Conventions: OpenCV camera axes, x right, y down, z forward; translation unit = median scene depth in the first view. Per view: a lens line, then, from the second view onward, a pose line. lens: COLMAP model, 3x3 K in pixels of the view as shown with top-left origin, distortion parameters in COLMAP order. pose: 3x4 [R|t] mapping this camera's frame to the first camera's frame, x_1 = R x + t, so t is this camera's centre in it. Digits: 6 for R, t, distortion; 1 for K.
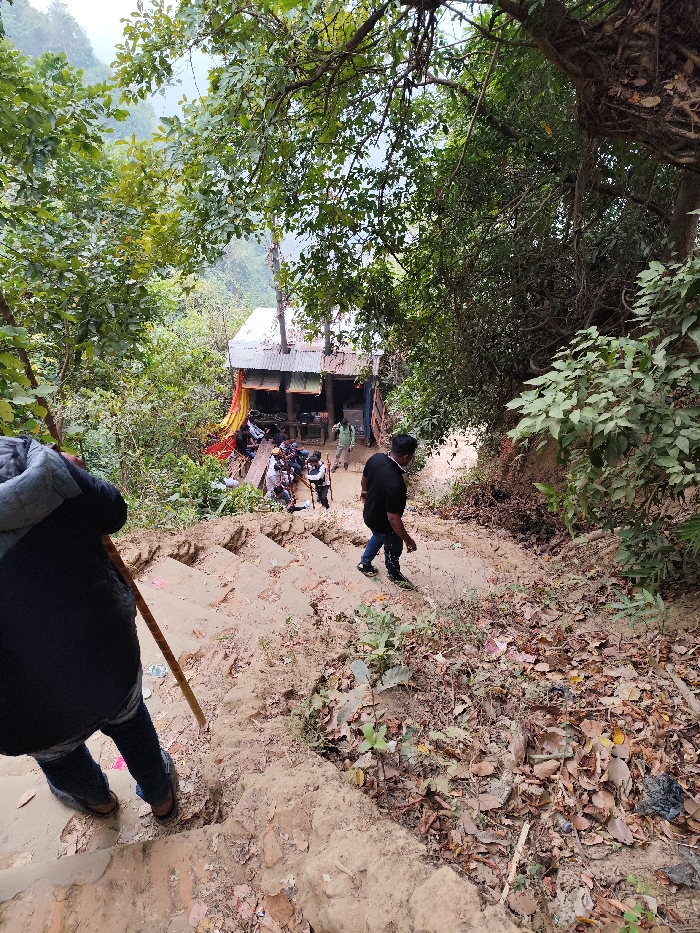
lens RADIAL K [[634.9, 0, 353.2], [0, 634.9, 472.2], [0, 0, 1]] dist [0.037652, -0.030309]
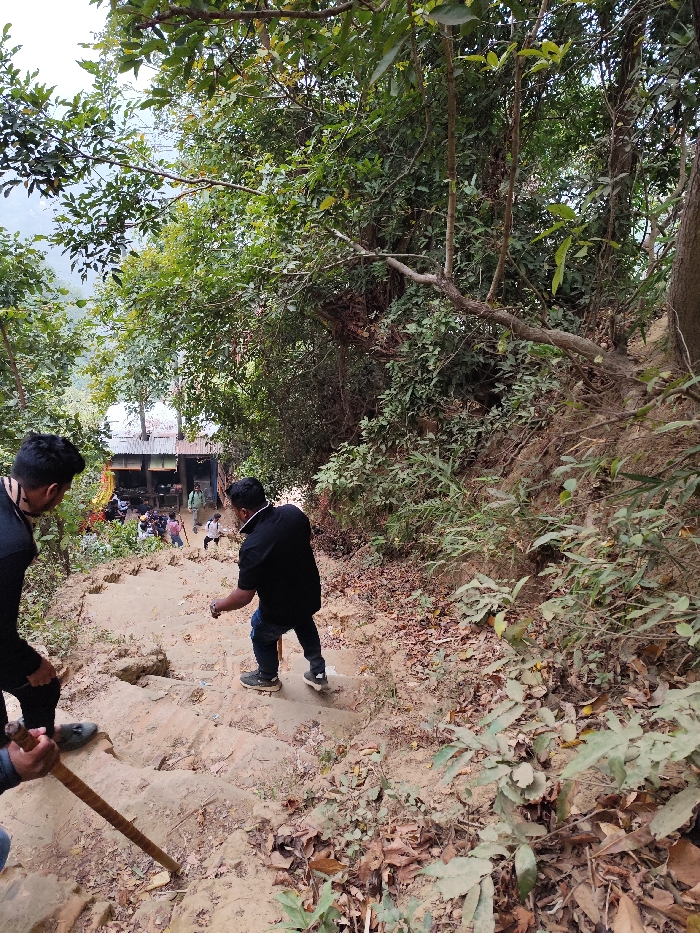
lens RADIAL K [[634.9, 0, 356.4], [0, 634.9, 466.2], [0, 0, 1]] dist [0.037652, -0.030309]
pose [[0.958531, -0.063046, 0.277927, -0.059453], [0.092107, 0.991419, -0.092764, 0.019520], [-0.269694, 0.114516, 0.956113, -0.305987]]
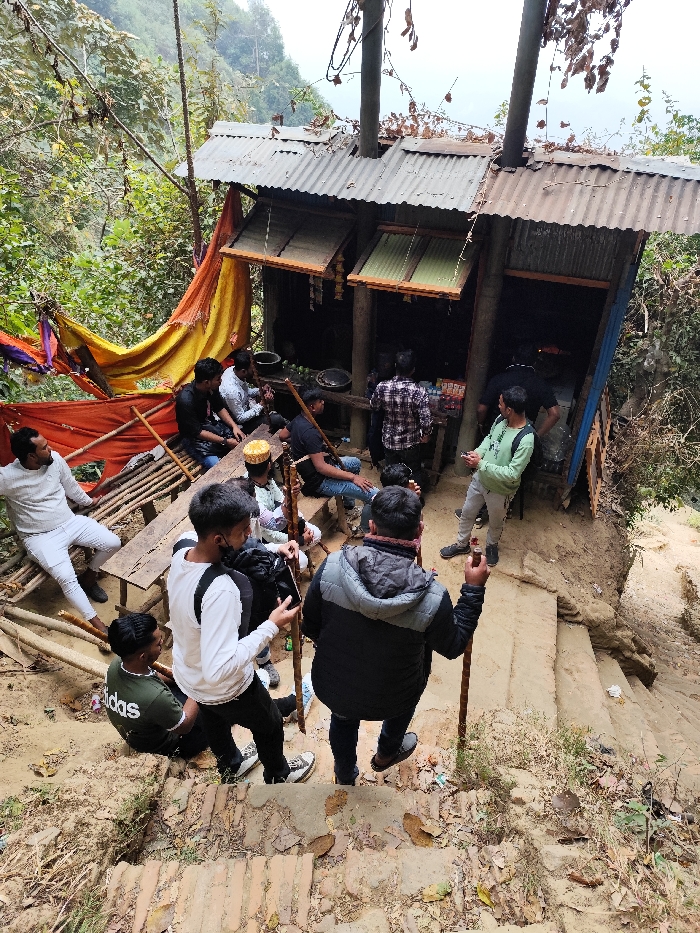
lens RADIAL K [[634.9, 0, 355.6], [0, 634.9, 465.6], [0, 0, 1]] dist [0.037652, -0.030309]
pose [[0.963712, 0.184634, -0.192793, -0.025919], [-0.201936, 0.976587, -0.074160, -0.016959], [0.174586, 0.110400, 0.978433, 0.707098]]
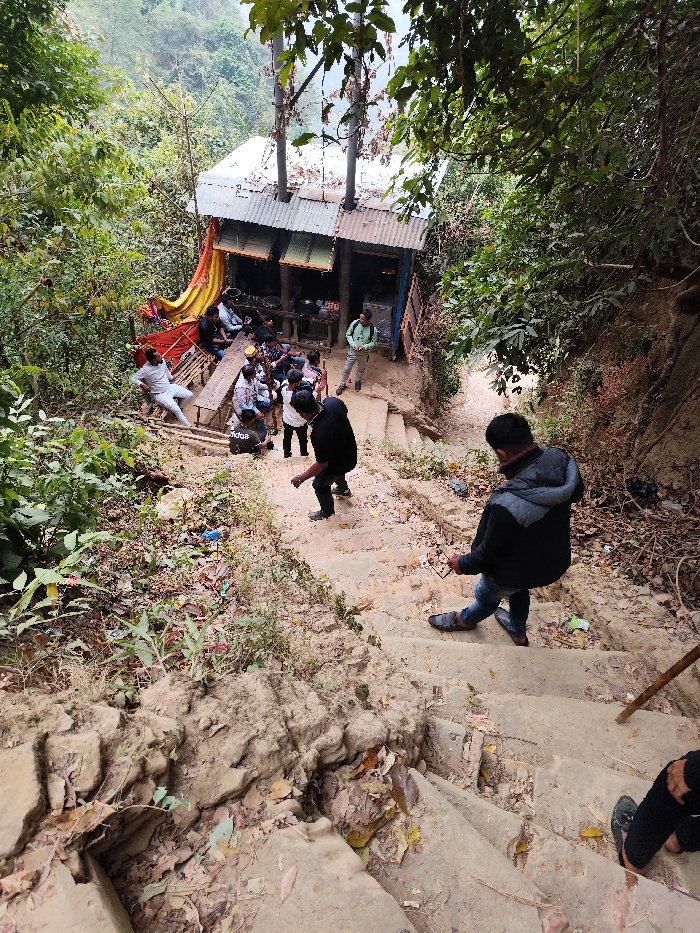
lens RADIAL K [[634.9, 0, 353.1], [0, 634.9, 463.2], [0, 0, 1]] dist [0.037652, -0.030309]
pose [[0.992953, 0.117809, -0.012881, 0.002540], [-0.115160, 0.984824, 0.129847, -0.017289], [0.027983, -0.127449, 0.991450, 0.325994]]
